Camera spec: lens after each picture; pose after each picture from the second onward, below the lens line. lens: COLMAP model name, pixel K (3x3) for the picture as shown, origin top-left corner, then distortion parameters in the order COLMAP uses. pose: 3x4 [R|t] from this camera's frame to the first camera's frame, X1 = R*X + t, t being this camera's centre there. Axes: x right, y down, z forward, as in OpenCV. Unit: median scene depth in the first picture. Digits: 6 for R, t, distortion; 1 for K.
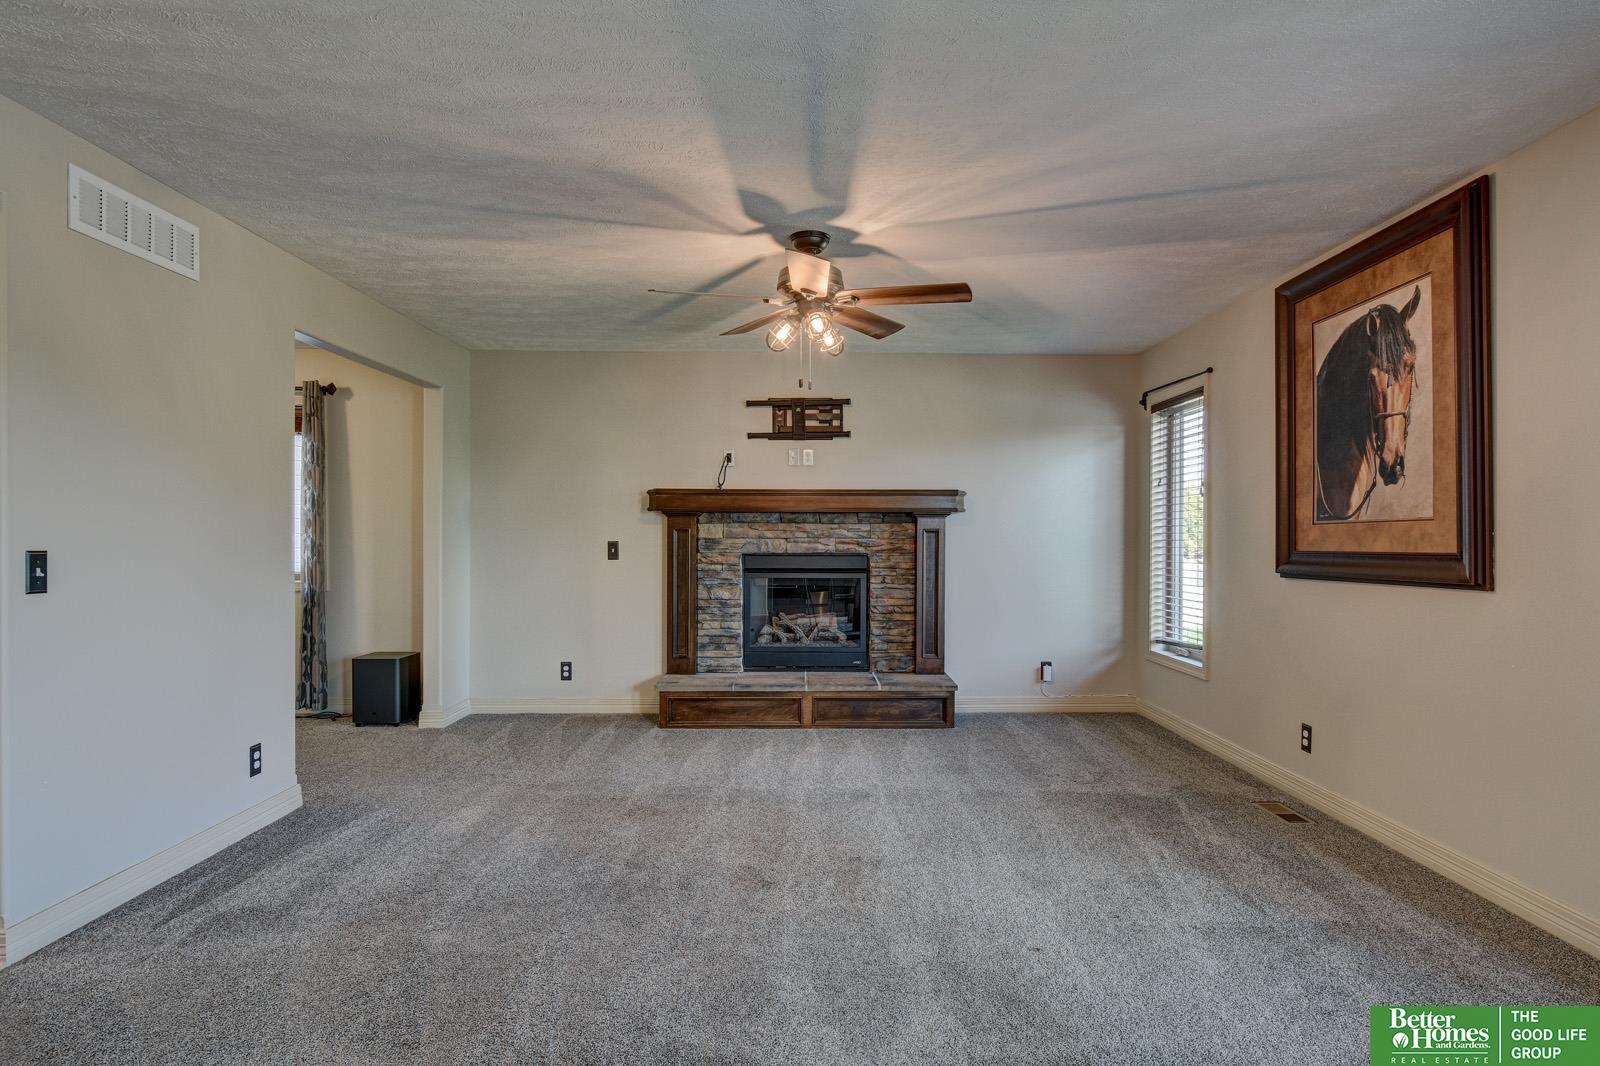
lens RADIAL K [[804.3, 0, 807.9], [0, 804.3, 549.2], [0, 0, 1]] dist [-0.003842, -0.000629]
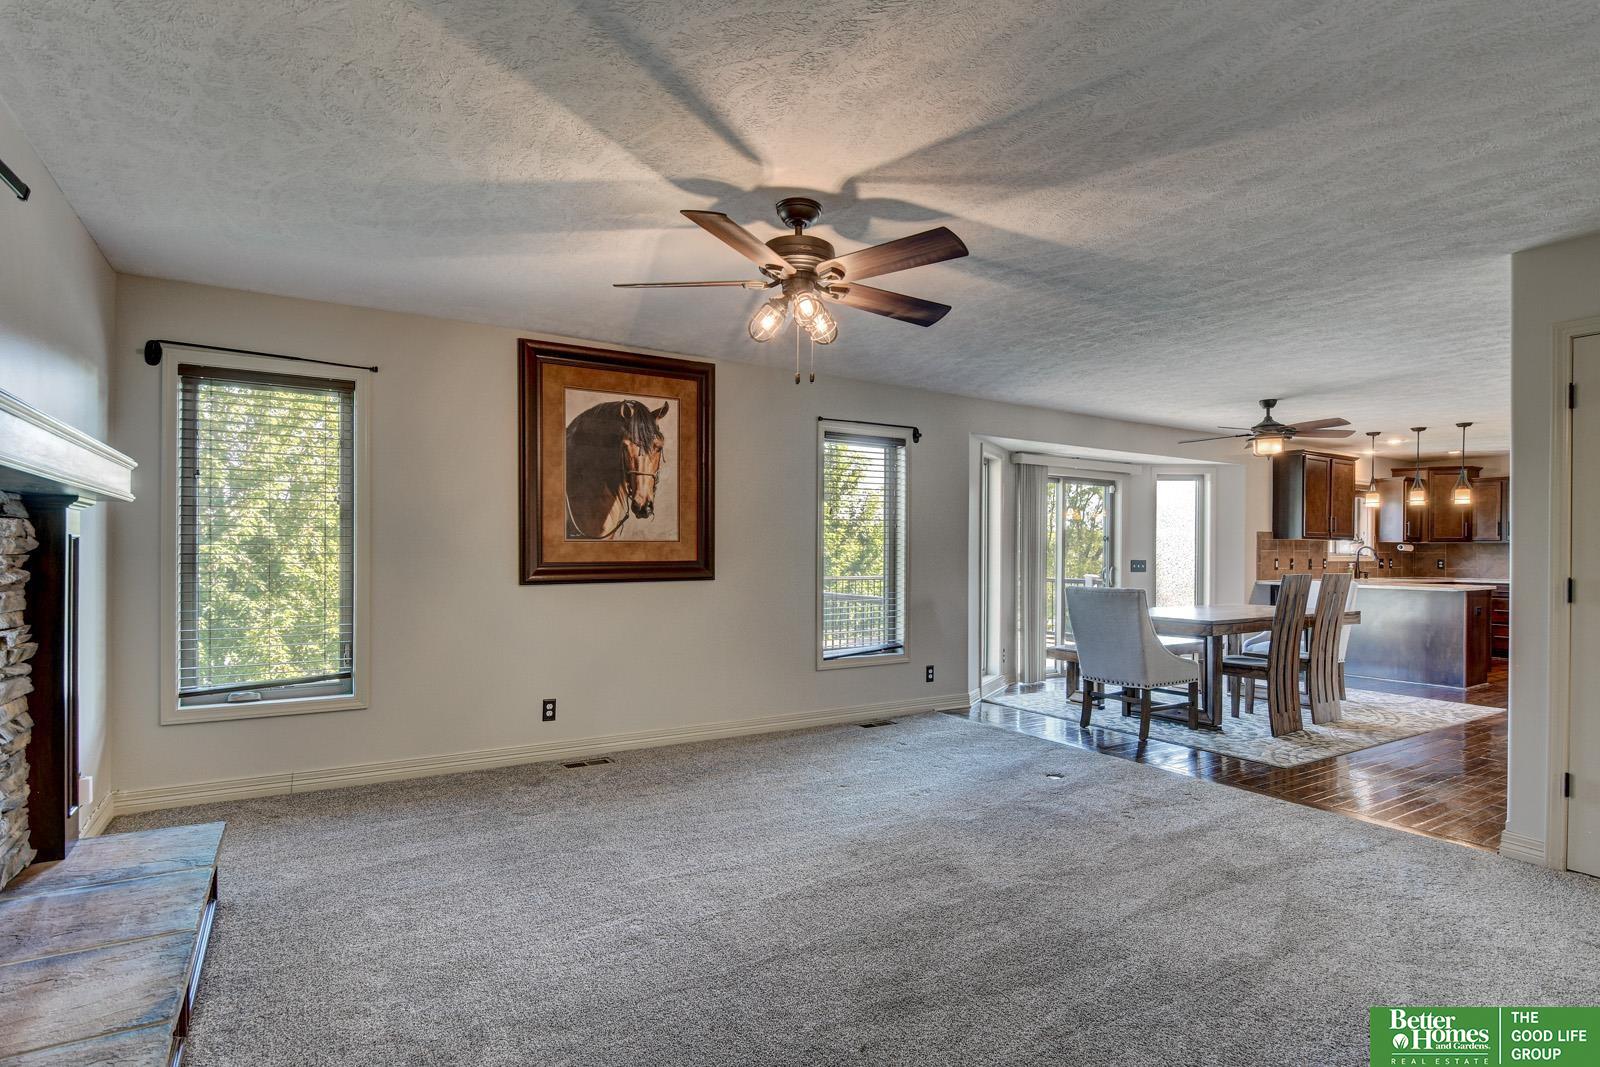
lens RADIAL K [[804.3, 0, 807.9], [0, 804.3, 549.7], [0, 0, 1]] dist [-0.003842, -0.000629]
pose [[-0.522014, -0.007420, 0.852904, -0.780225], [0.007926, 0.999877, 0.013550, -0.037213], [-0.852900, 0.013833, -0.521891, 1.529725]]
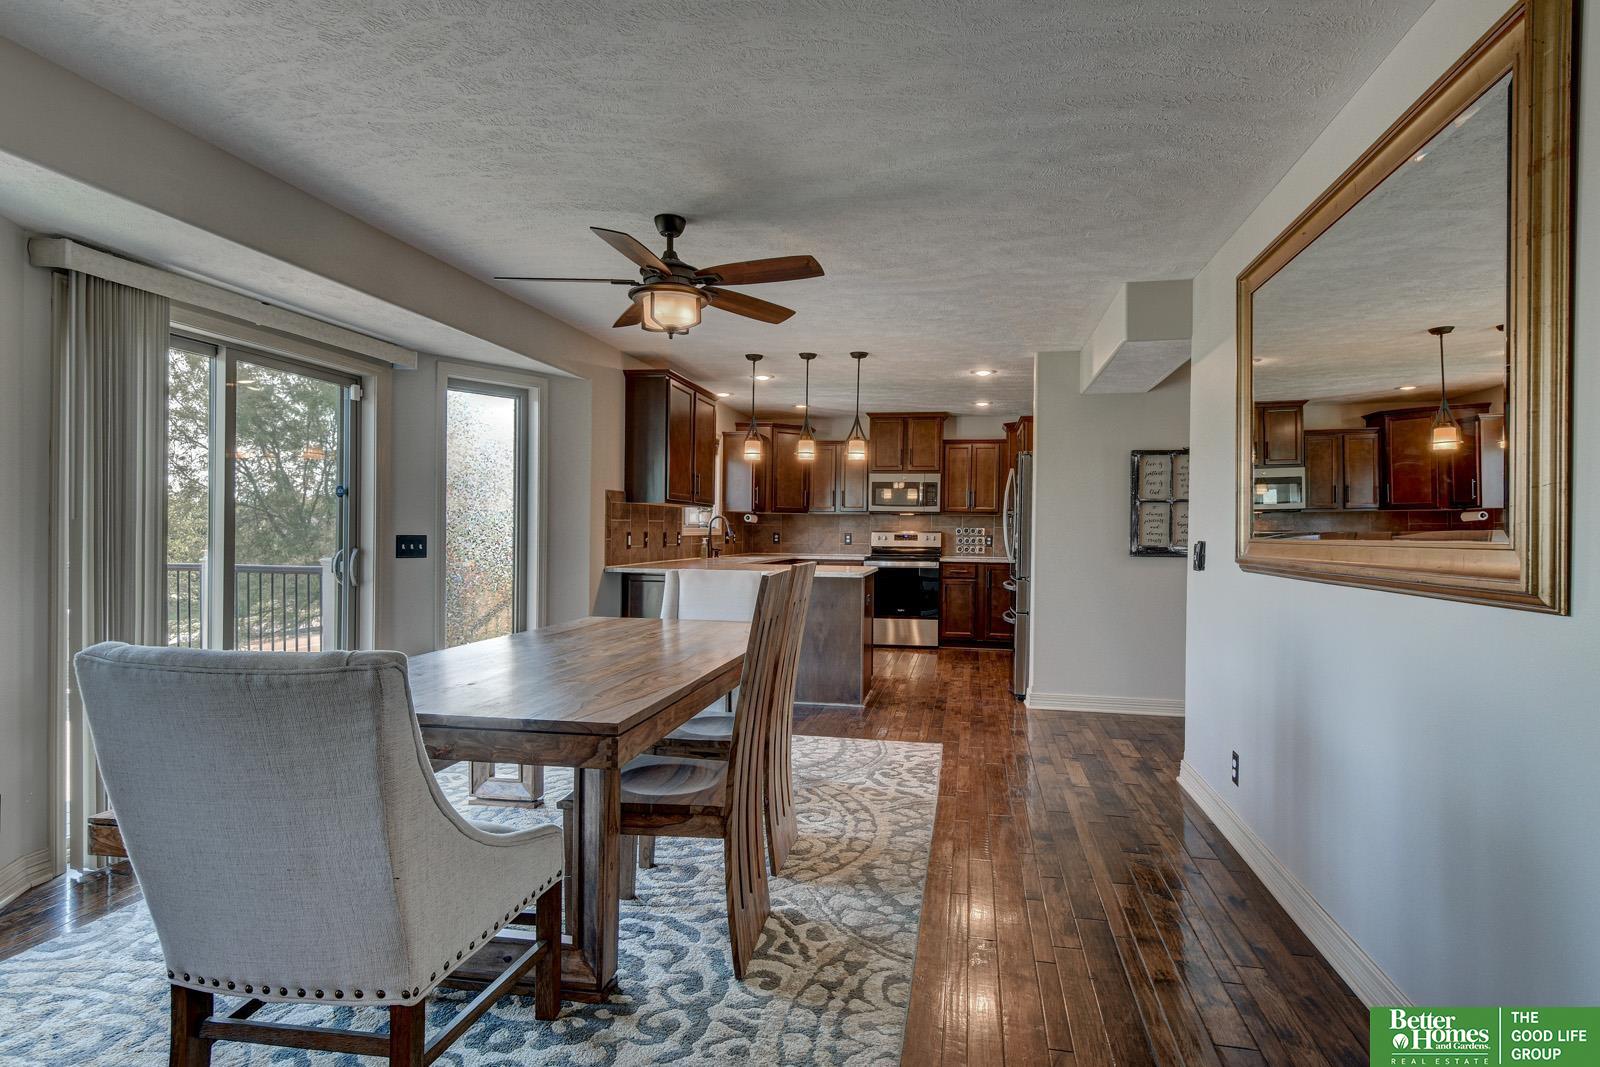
lens RADIAL K [[830.8, 0, 819.7], [0, 830.8, 531.1], [0, 0, 1]] dist [0.011840, 0.000037]
pose [[-0.981810, -0.016559, 0.189140, -0.059076], [-0.012511, 0.999667, 0.022579, -0.007222], [-0.189451, 0.019802, -0.981690, 0.503522]]
